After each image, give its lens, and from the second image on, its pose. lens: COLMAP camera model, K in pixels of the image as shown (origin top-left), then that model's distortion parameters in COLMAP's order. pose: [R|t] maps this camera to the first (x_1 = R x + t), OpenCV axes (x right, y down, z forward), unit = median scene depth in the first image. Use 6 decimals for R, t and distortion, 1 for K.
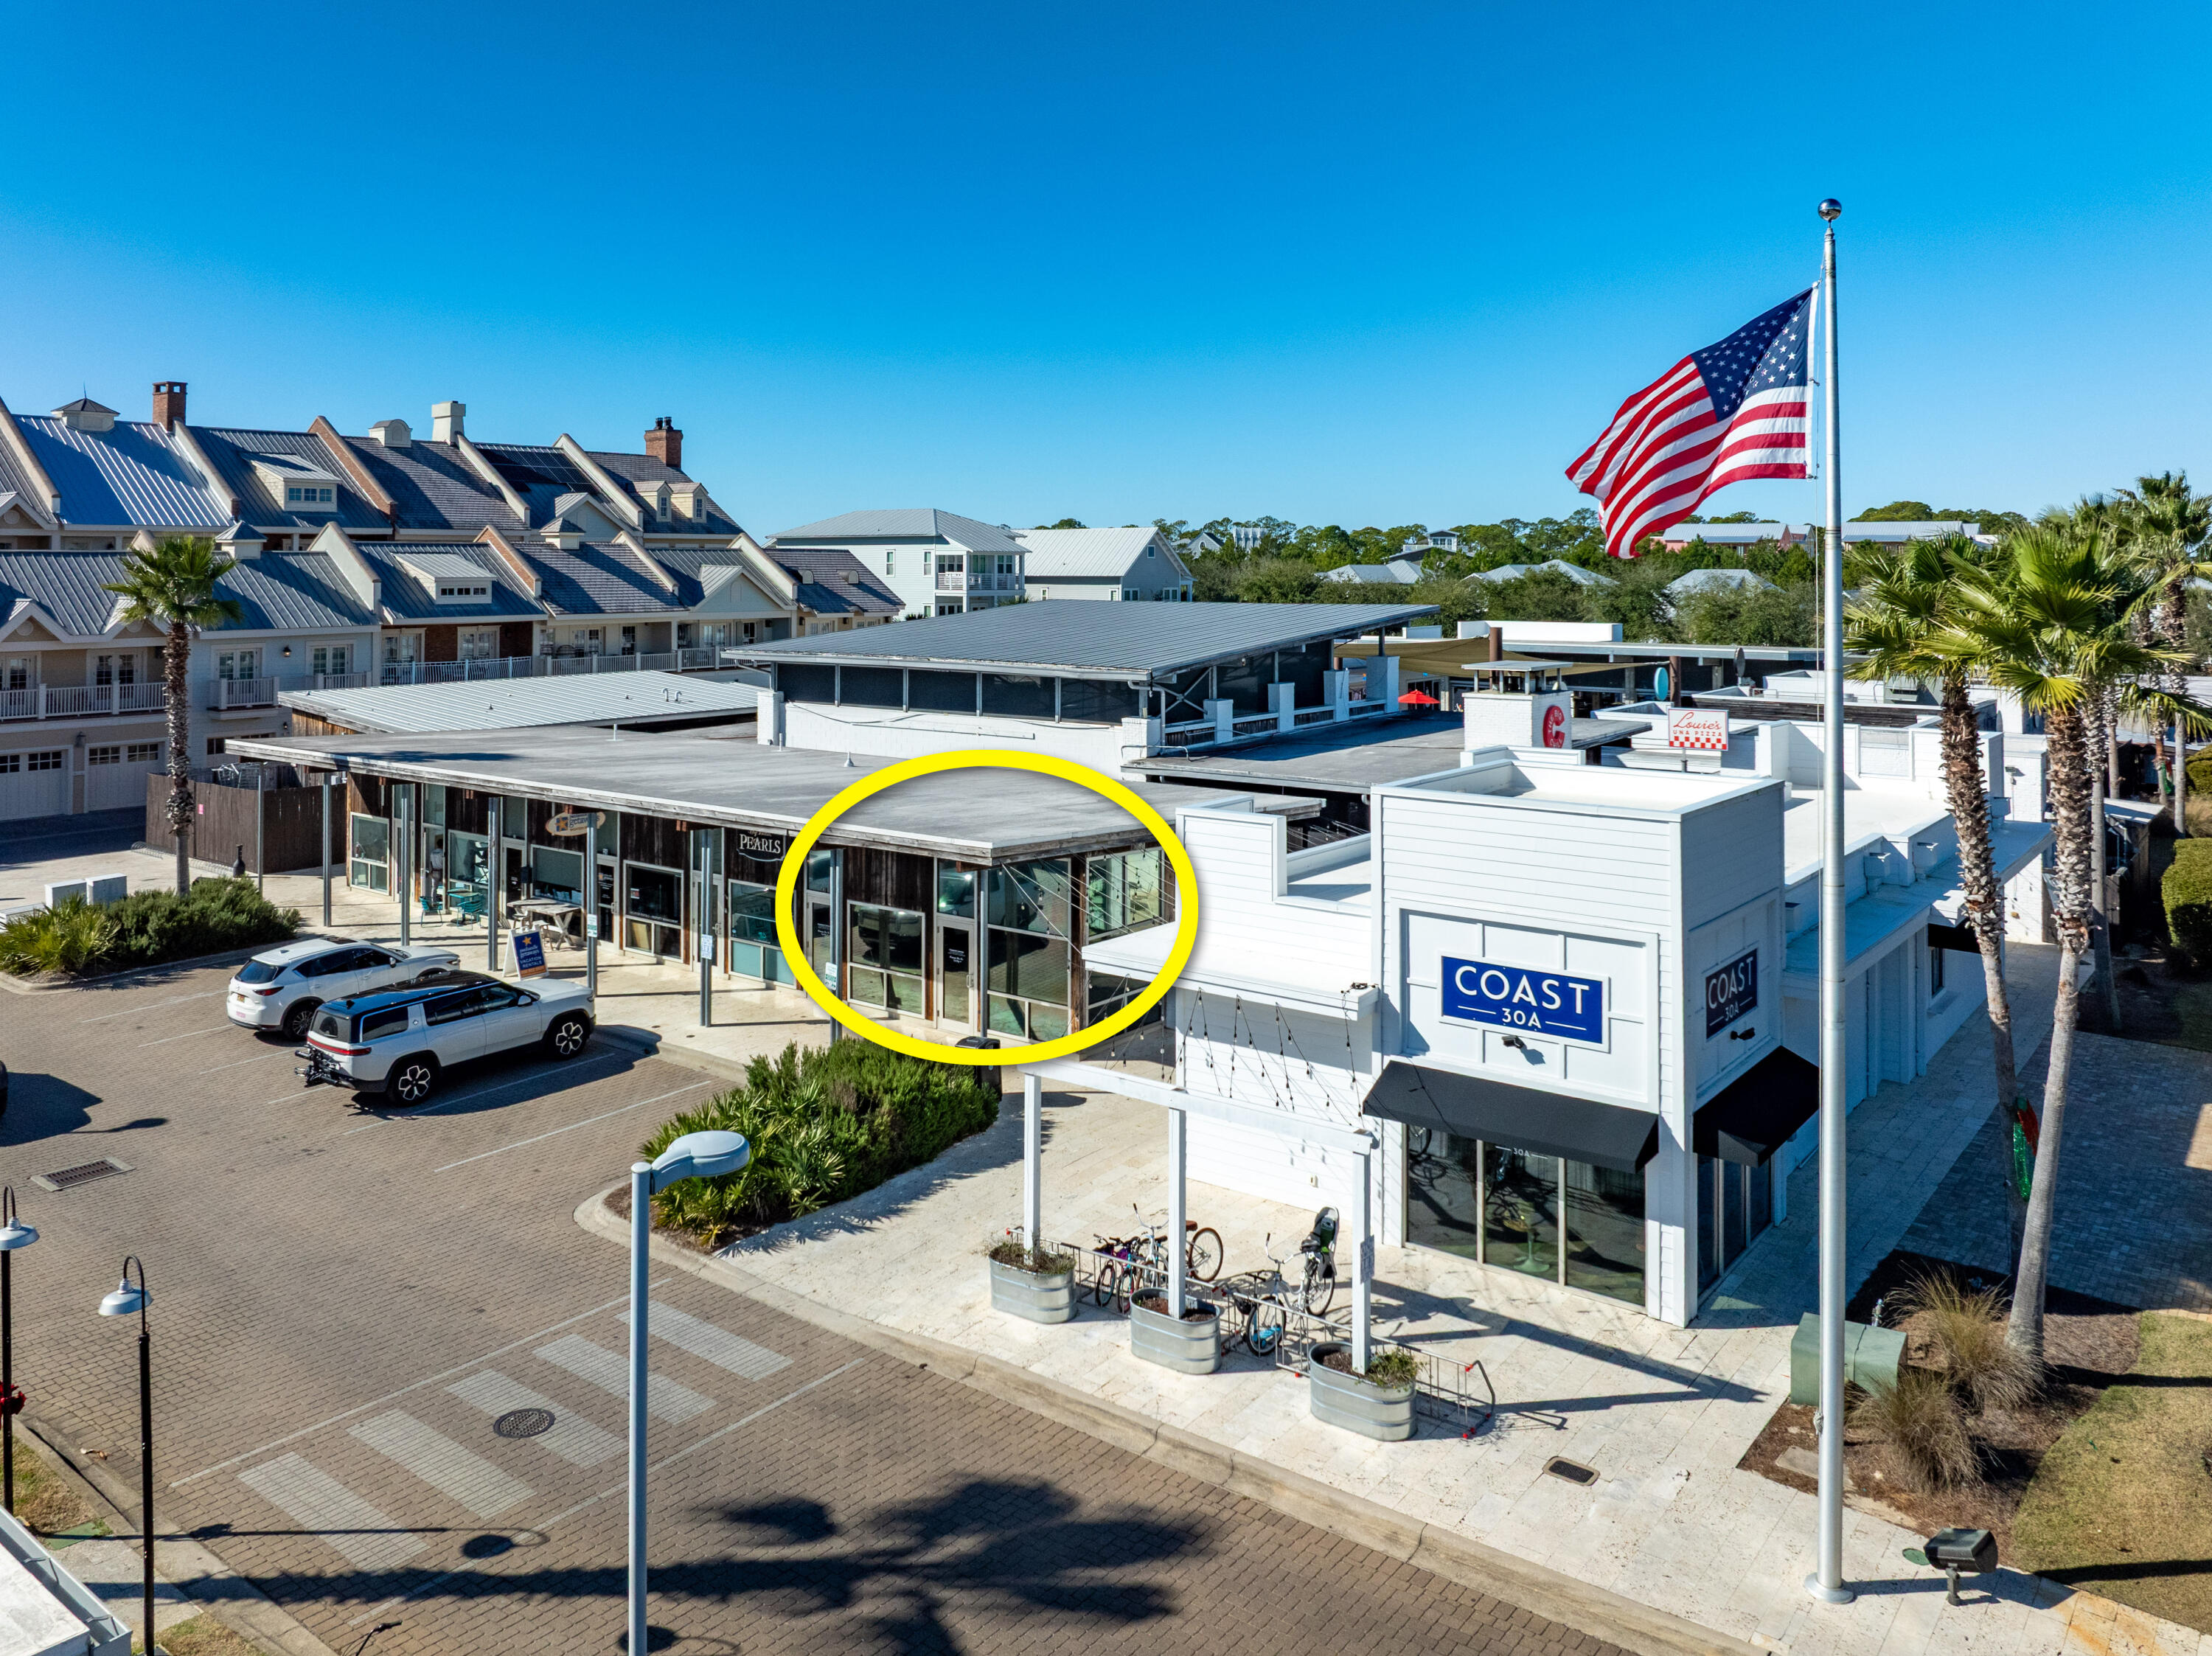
lens RADIAL K [[1659.9, 0, 1121.3], [0, 1659.9, 635.9], [0, 0, 1]] dist [-0.013151, -0.008200]
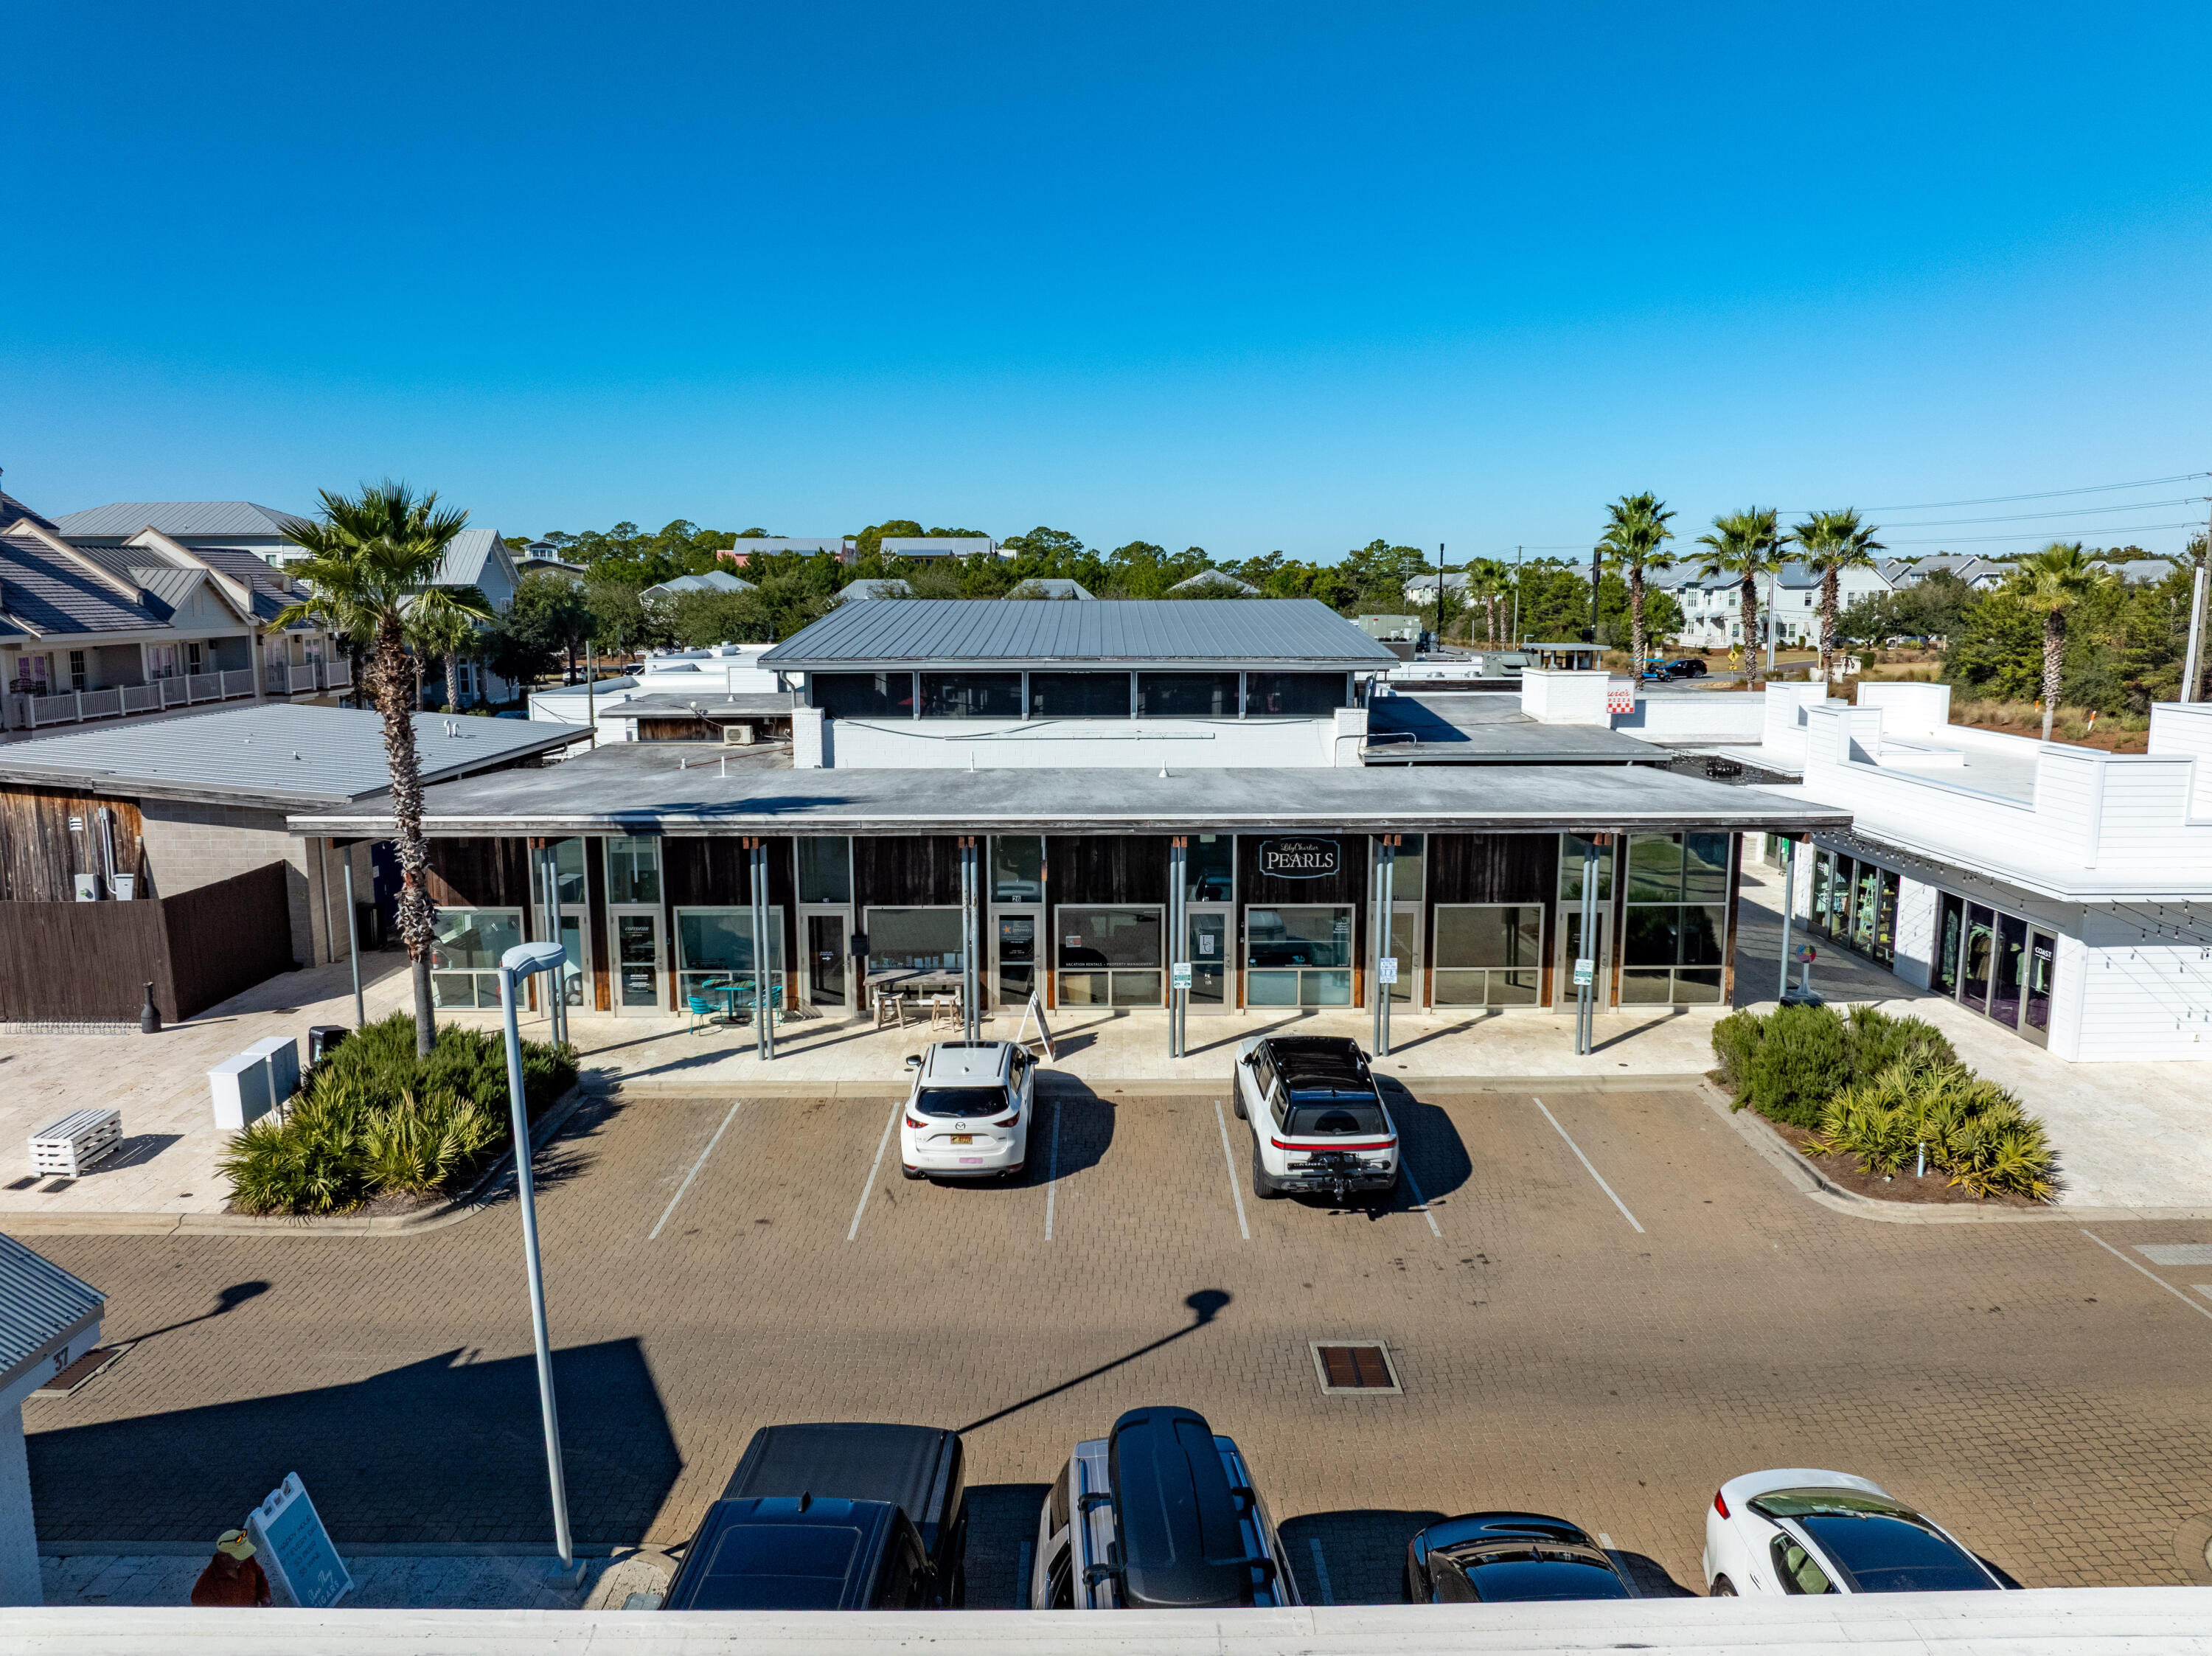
lens RADIAL K [[1552.6, 0, 1124.3], [0, 1552.6, 814.0], [0, 0, 1]] dist [-0.033968, -0.006135]
pose [[0.784270, -0.091737, 0.613599, -0.692386], [0.025506, 0.992939, 0.115851, -0.000452], [-0.619895, -0.075208, 0.781073, 0.337594]]
